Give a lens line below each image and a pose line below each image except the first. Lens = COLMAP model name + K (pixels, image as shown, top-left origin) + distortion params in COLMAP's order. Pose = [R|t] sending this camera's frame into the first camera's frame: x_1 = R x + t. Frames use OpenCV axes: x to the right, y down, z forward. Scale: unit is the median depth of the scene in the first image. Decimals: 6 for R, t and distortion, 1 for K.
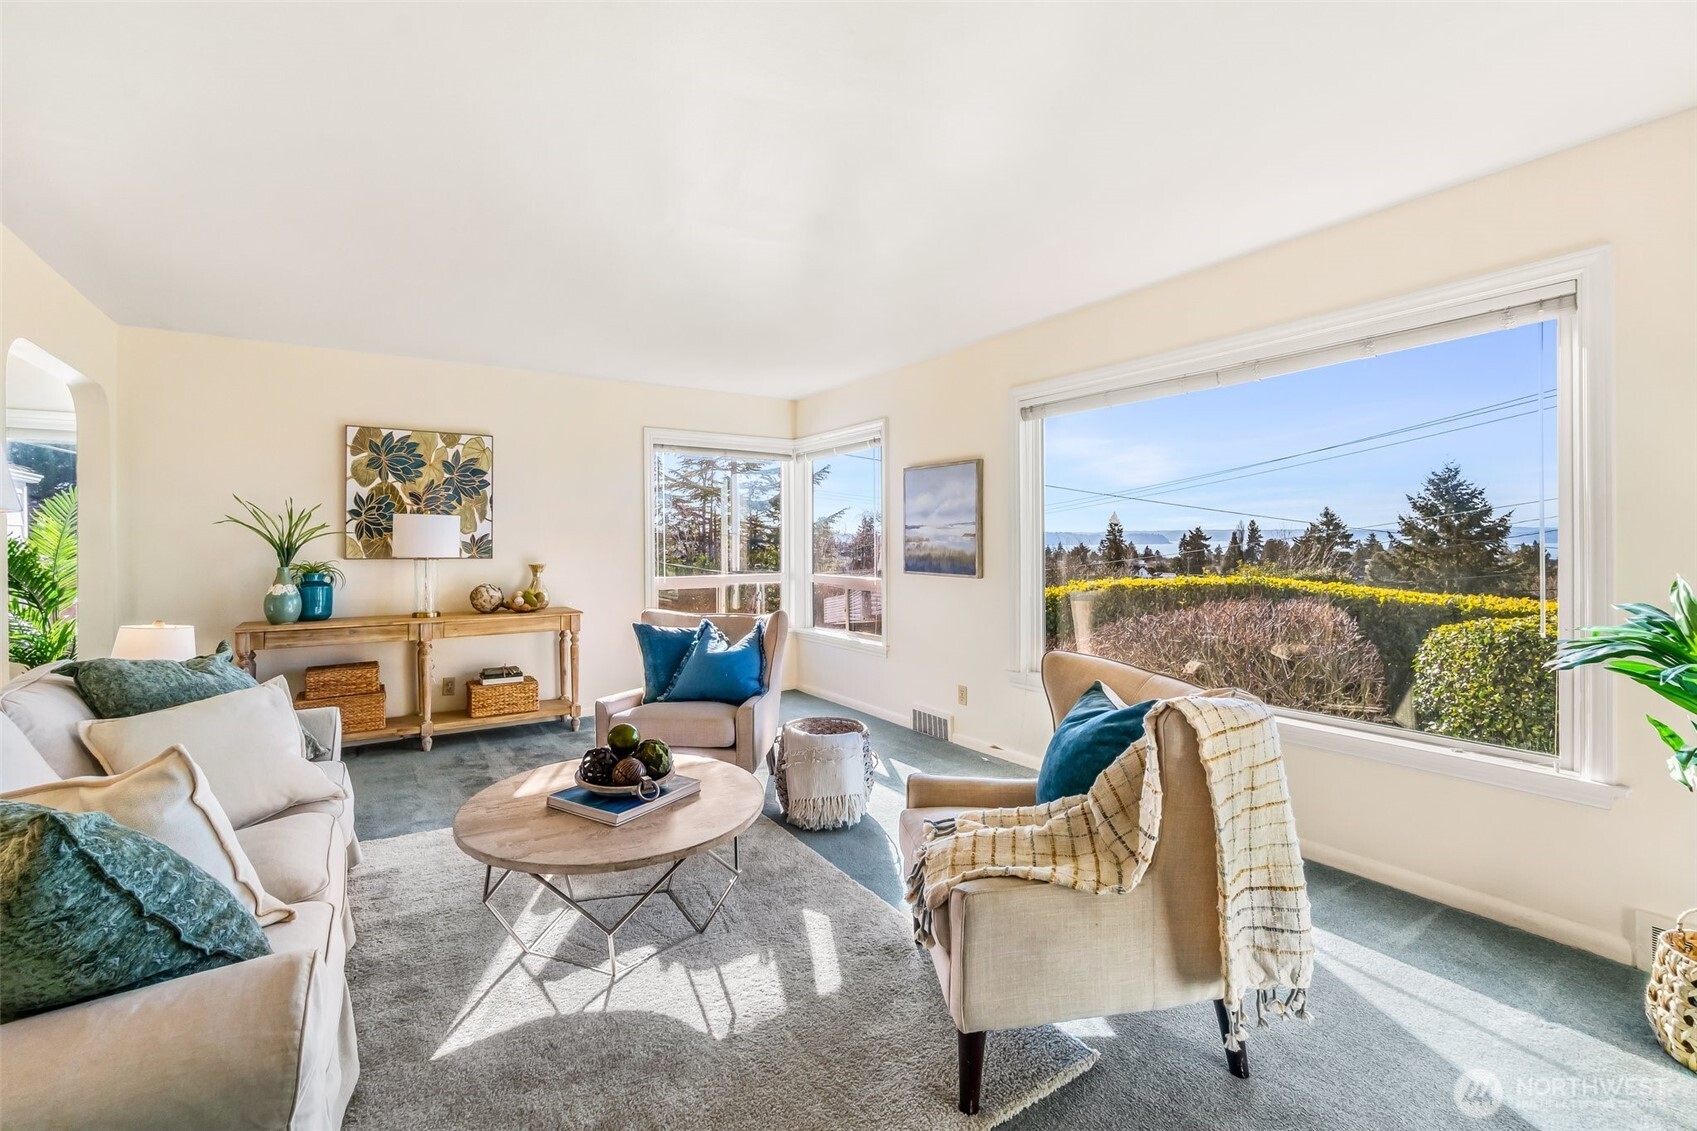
lens RADIAL K [[760.9, 0, 837.2], [0, 760.9, 539.6], [0, 0, 1]] dist [0.003885, -0.000835]
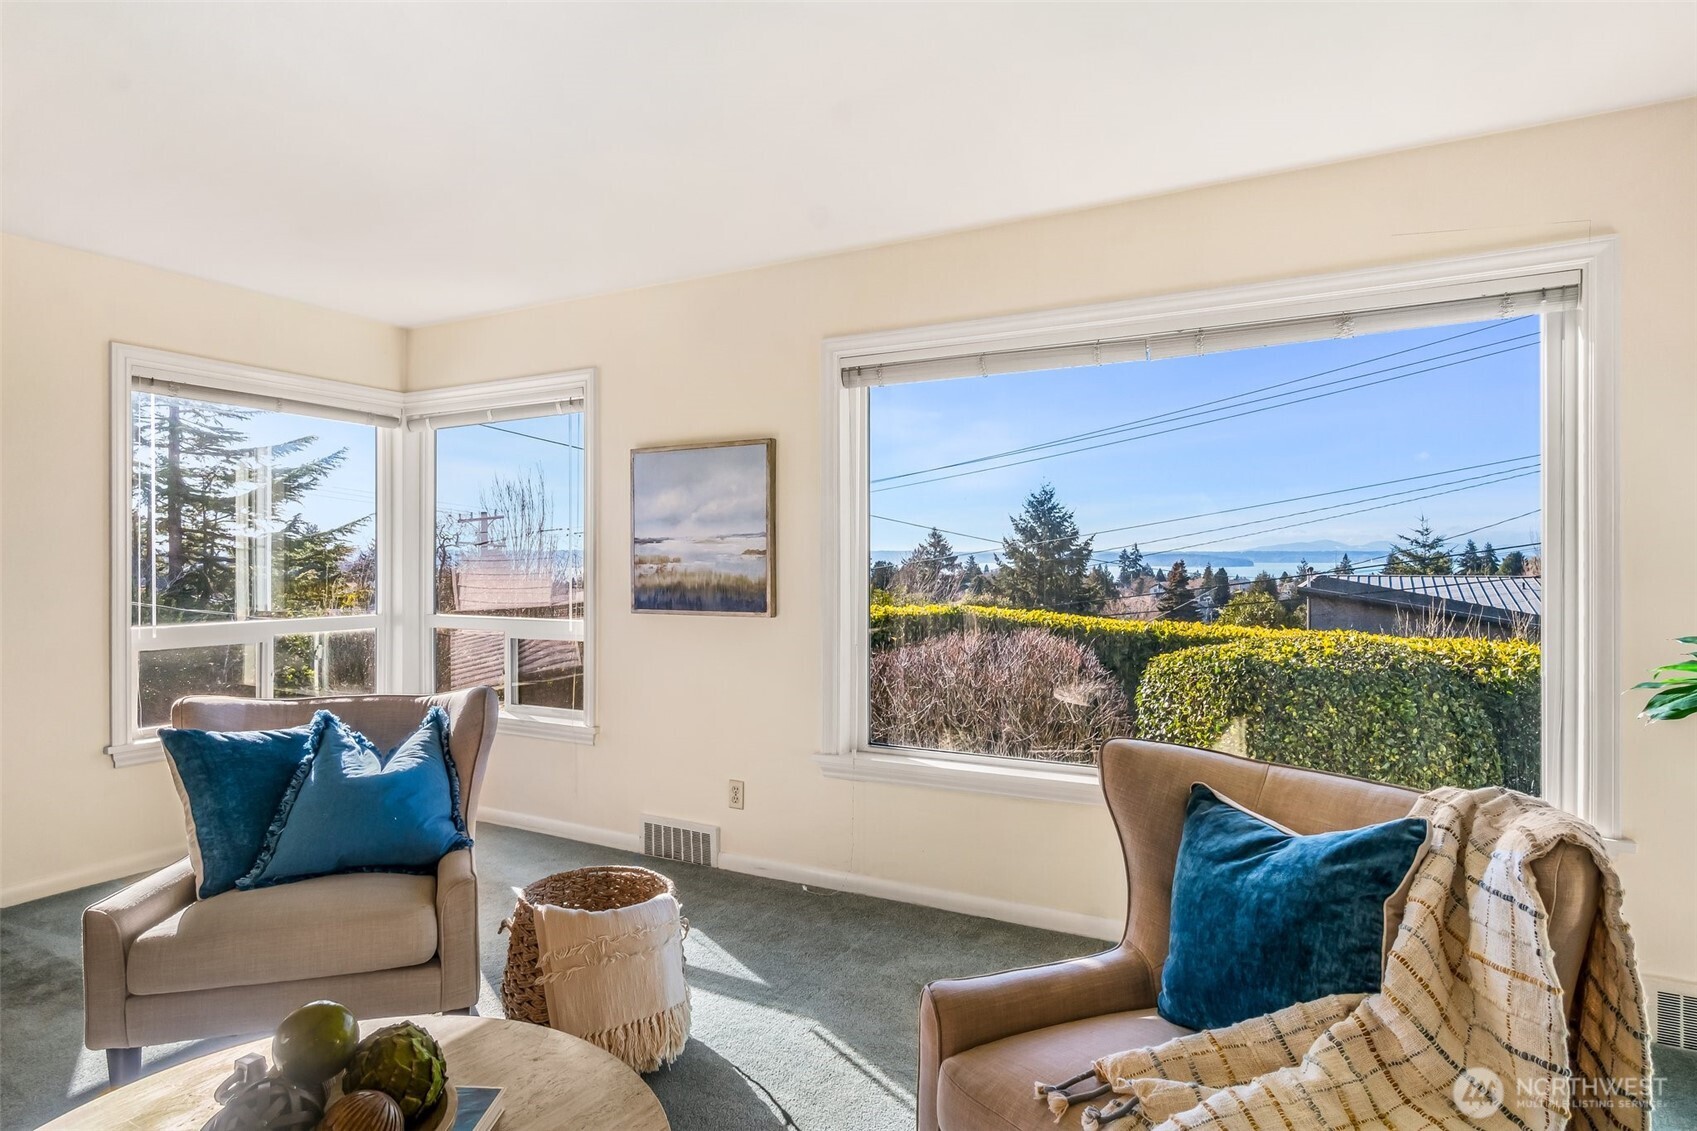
lens RADIAL K [[955.2, 0, 846.1], [0, 955.2, 554.6], [0, 0, 1]] dist [-0.003565, -0.000500]
pose [[0.875882, 0.008461, 0.482451, -0.151562], [-0.005563, 0.999957, -0.007437, 0.000941], [-0.482493, 0.003830, 0.875892, 0.221612]]
